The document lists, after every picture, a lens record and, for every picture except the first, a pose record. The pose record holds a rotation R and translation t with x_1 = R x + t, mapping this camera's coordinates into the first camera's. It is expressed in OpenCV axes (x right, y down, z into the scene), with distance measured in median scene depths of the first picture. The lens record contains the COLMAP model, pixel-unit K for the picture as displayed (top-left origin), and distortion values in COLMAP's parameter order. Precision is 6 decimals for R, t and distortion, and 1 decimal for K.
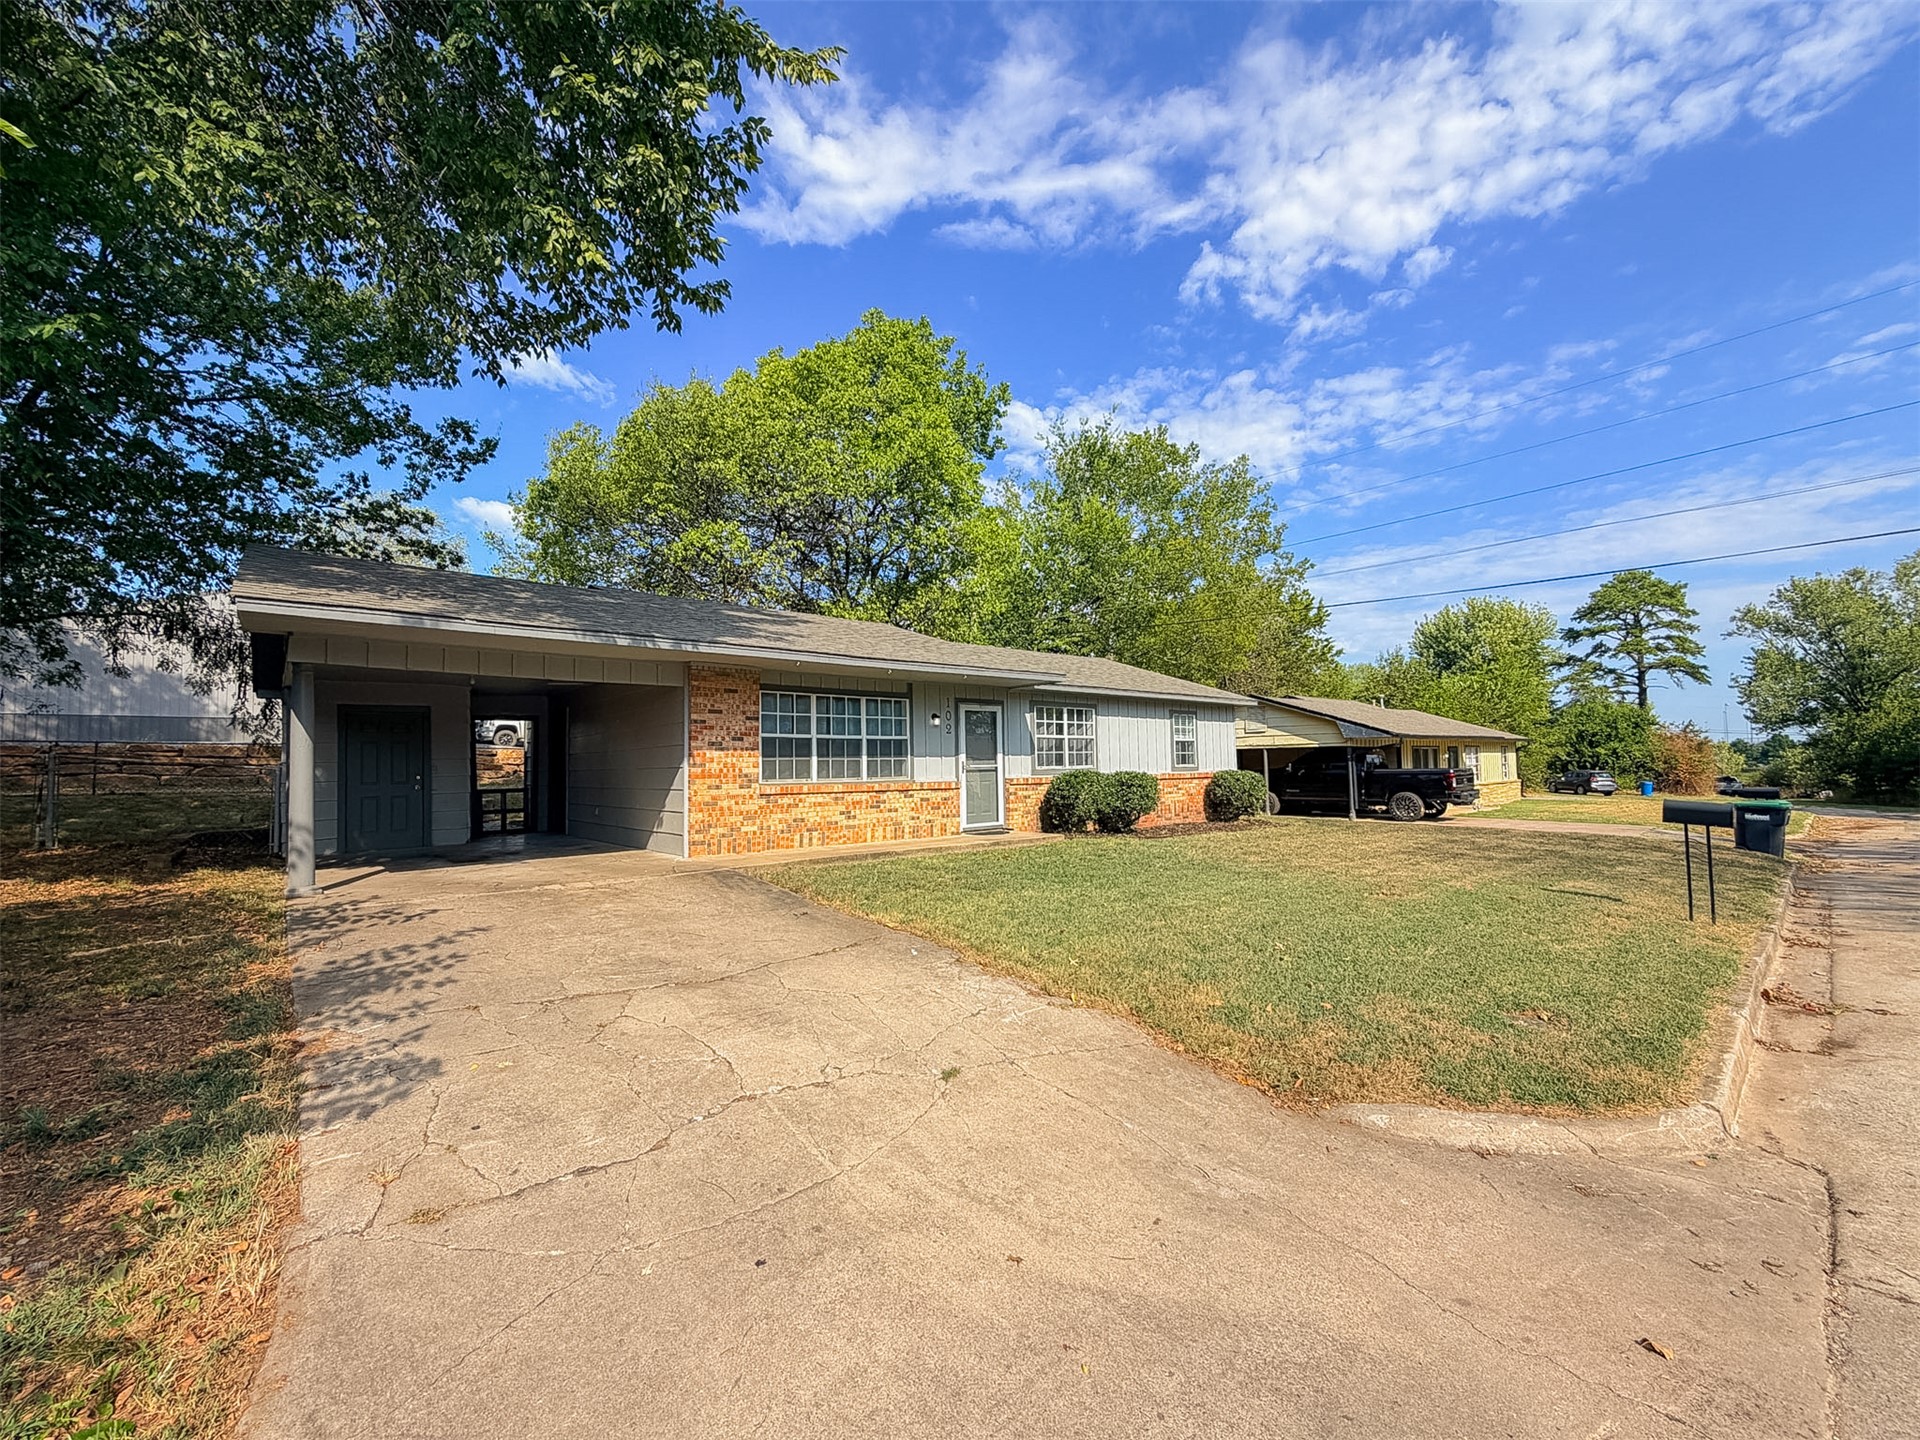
lens RADIAL K [[767.6, 0, 960.7], [0, 767.6, 747.5], [0, 0, 1]] dist [0.000514, 0.000094]
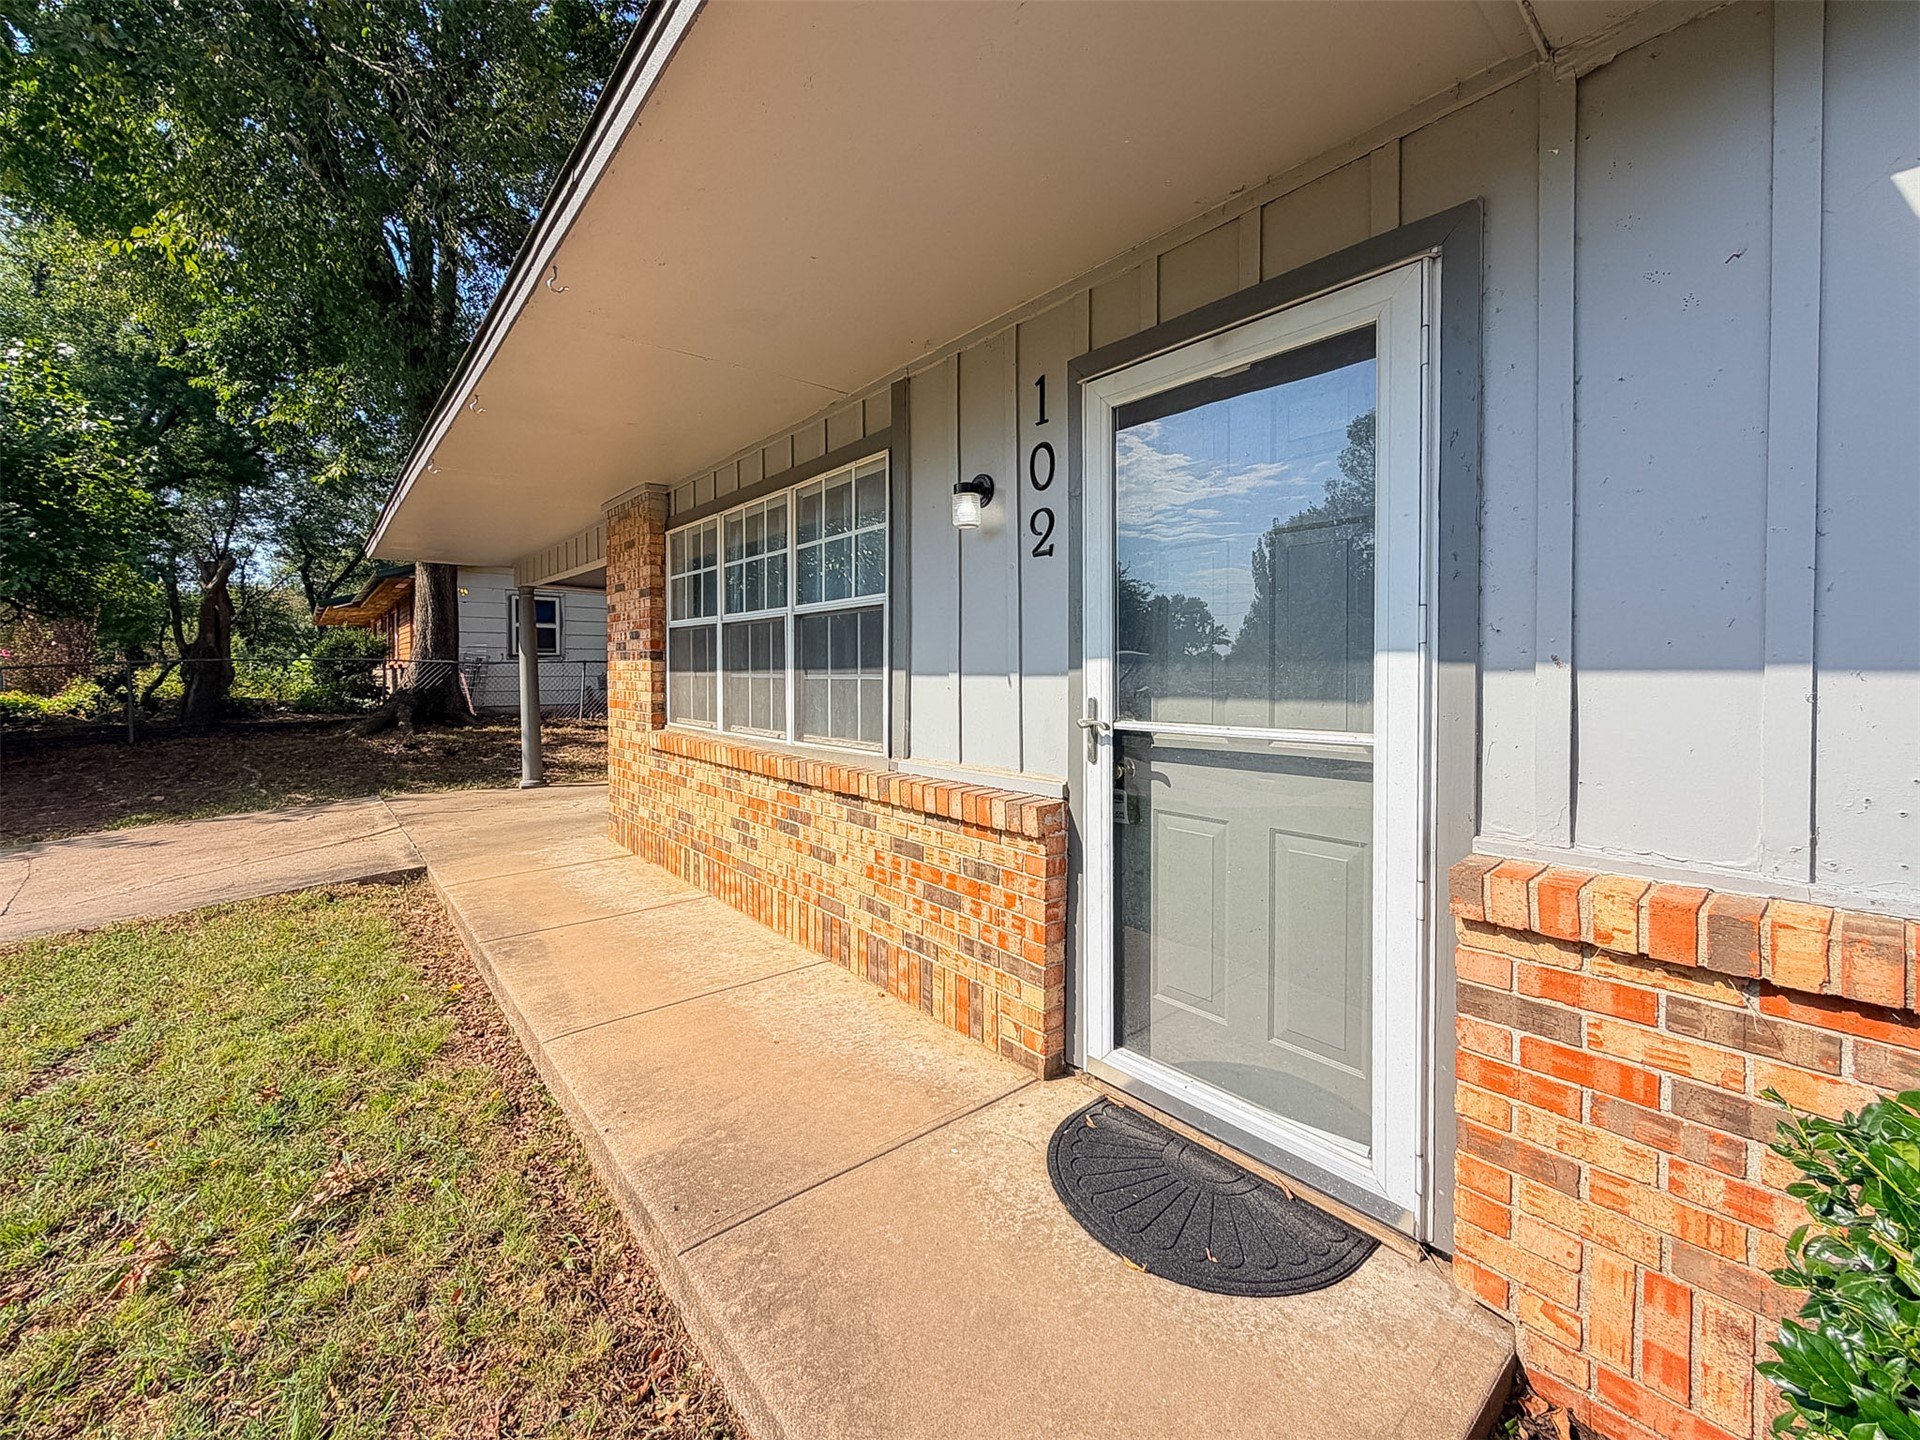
lens RADIAL K [[781.3, 0, 968.2], [0, 781.3, 681.3], [0, 0, 1]] dist [0.000025, -0.000011]
pose [[-0.005530, 0.025152, -0.999668, 0.038878], [0.020877, 0.999469, 0.025032, 0.001827], [0.999767, -0.020731, -0.006052, 0.199524]]
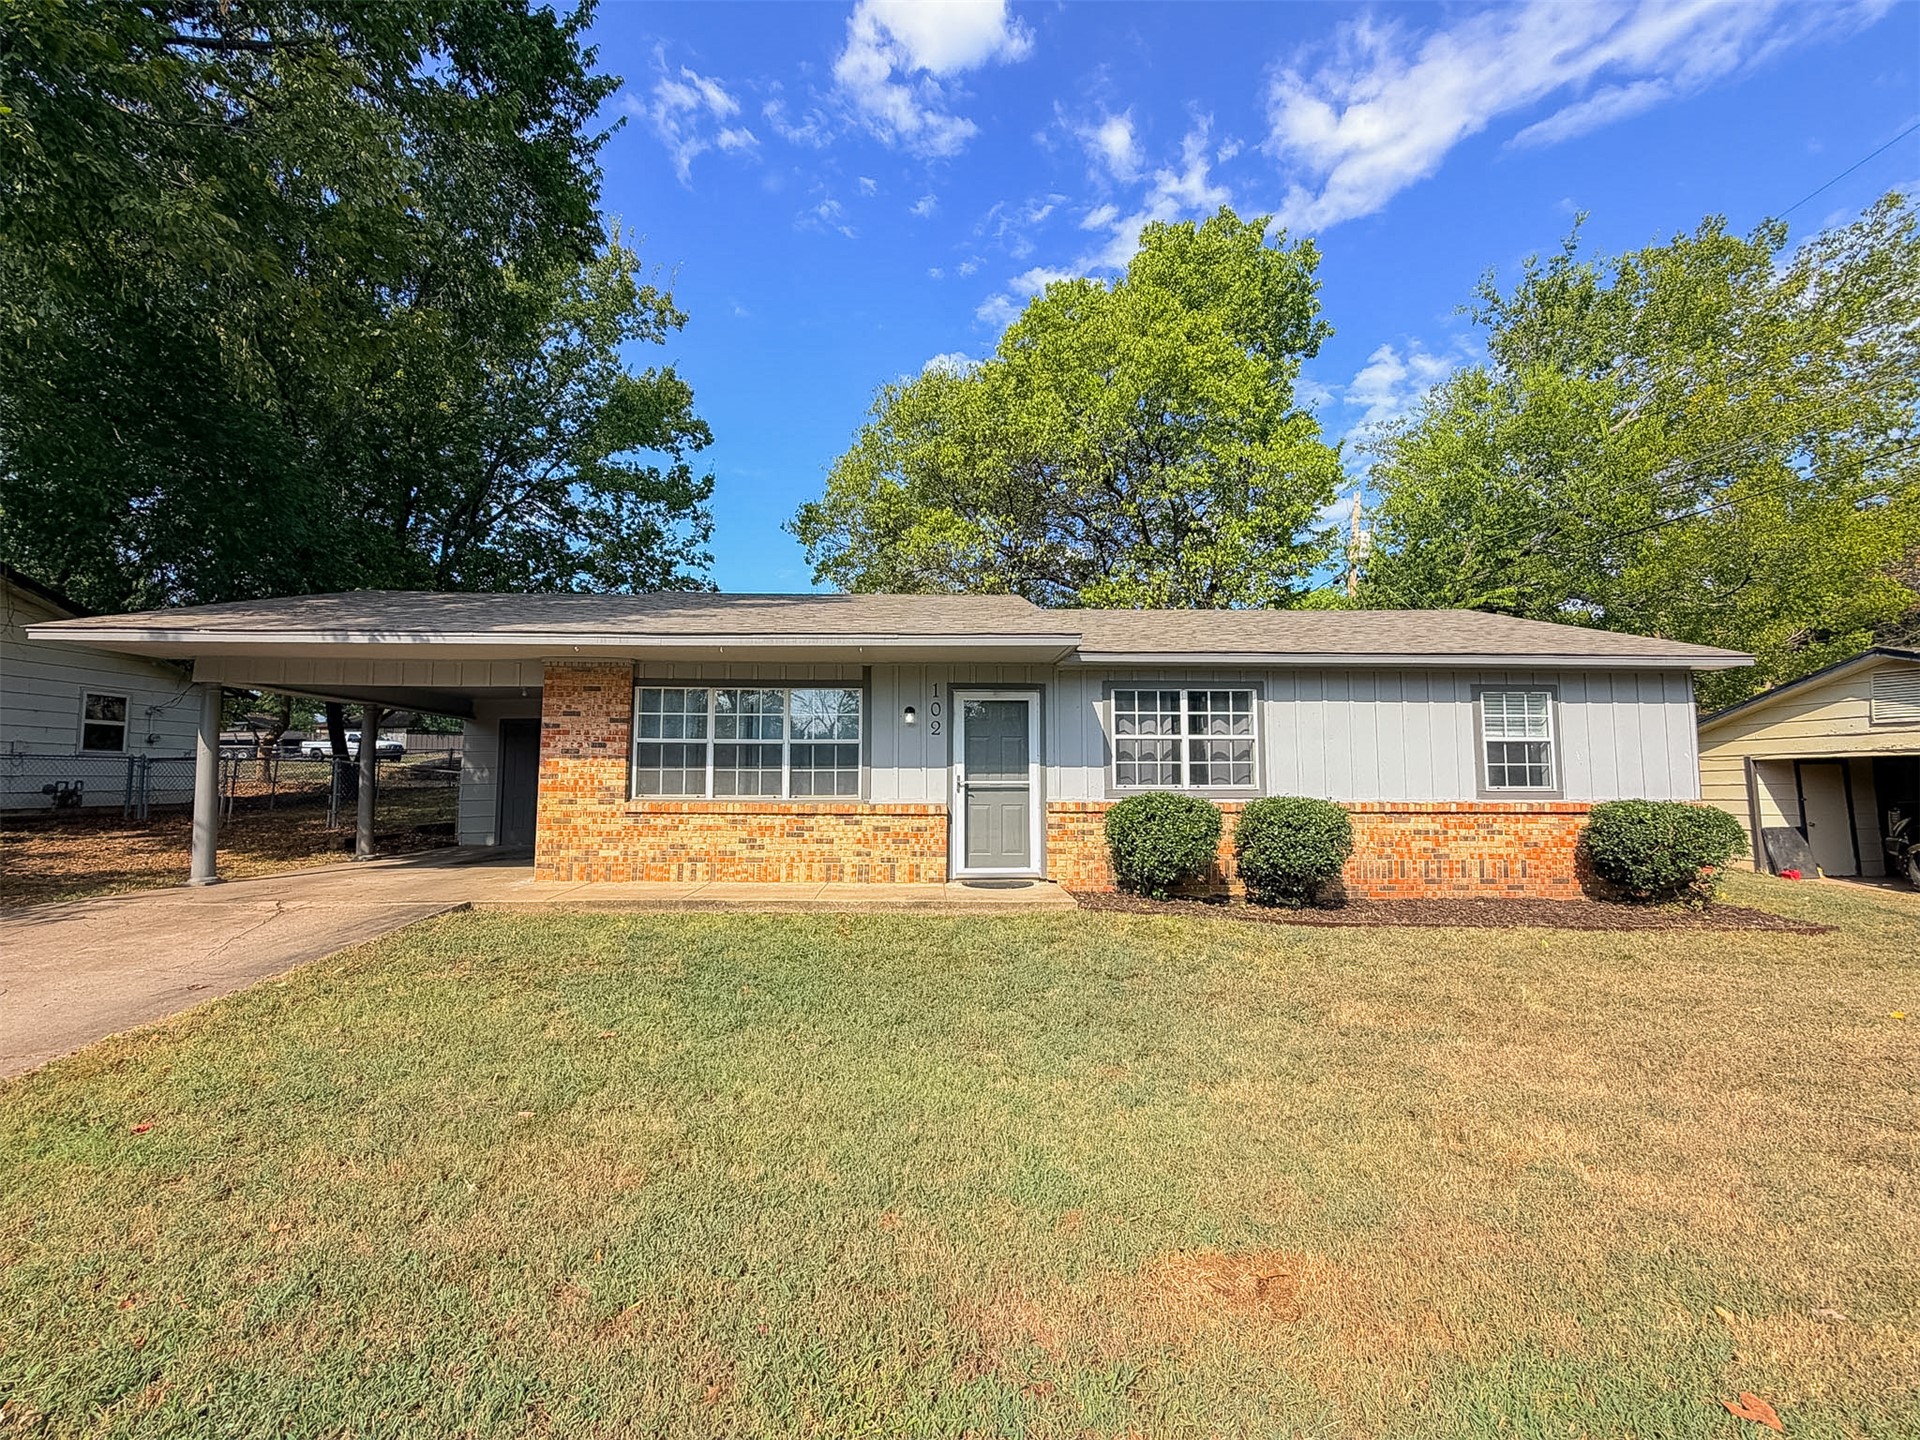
lens RADIAL K [[757.6, 0, 960.0], [0, 757.6, 720.0], [0, 0, 1]] dist [-0.001489, -0.000056]
pose [[0.779729, -0.032372, -0.625280, 0.087823], [0.001536, 0.998758, -0.049793, 0.000551], [0.626115, 0.037864, 0.778811, 0.097203]]
